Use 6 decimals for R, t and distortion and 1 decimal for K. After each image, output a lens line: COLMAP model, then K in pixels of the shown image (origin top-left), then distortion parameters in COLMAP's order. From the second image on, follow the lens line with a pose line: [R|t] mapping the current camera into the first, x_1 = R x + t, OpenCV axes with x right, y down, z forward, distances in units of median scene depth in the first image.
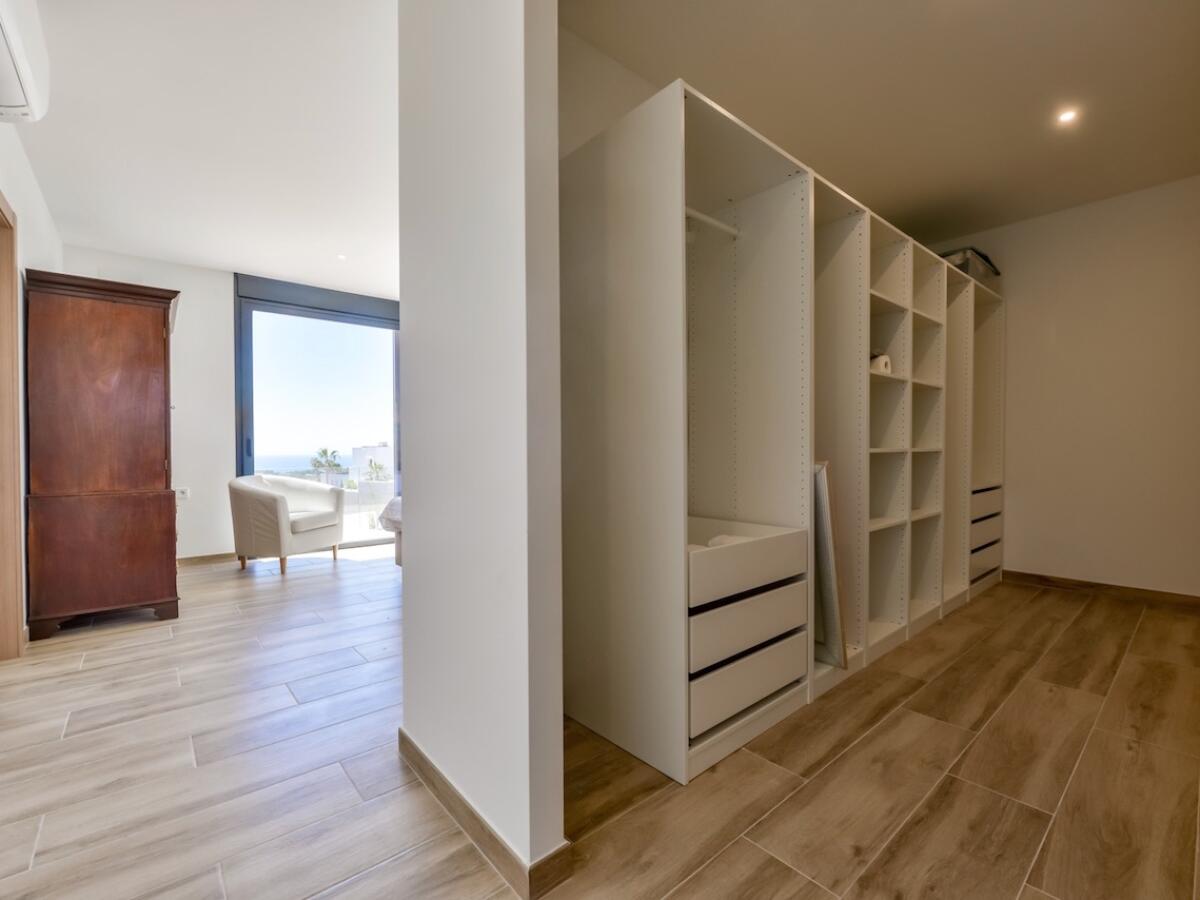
lens RADIAL K [[534.2, 0, 604.3], [0, 534.2, 456.3], [0, 0, 1]] dist [-0.008769, -0.000997]
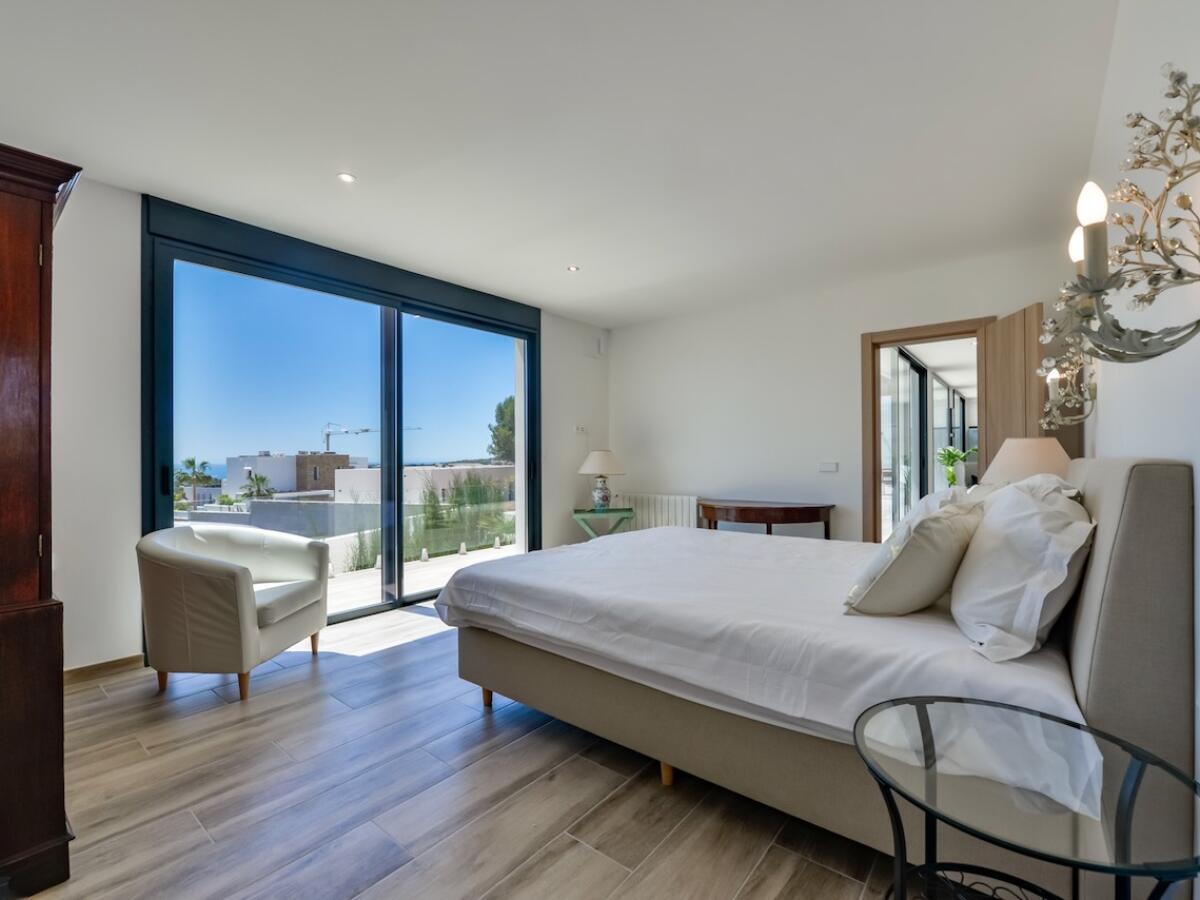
lens RADIAL K [[534.2, 0, 604.3], [0, 534.2, 456.3], [0, 0, 1]] dist [-0.008769, -0.000997]
pose [[0.982181, 0.000095, 0.187939, -0.291093], [0.002705, 0.999889, -0.014642, -0.034646], [-0.187919, 0.014890, 0.982072, 0.309806]]
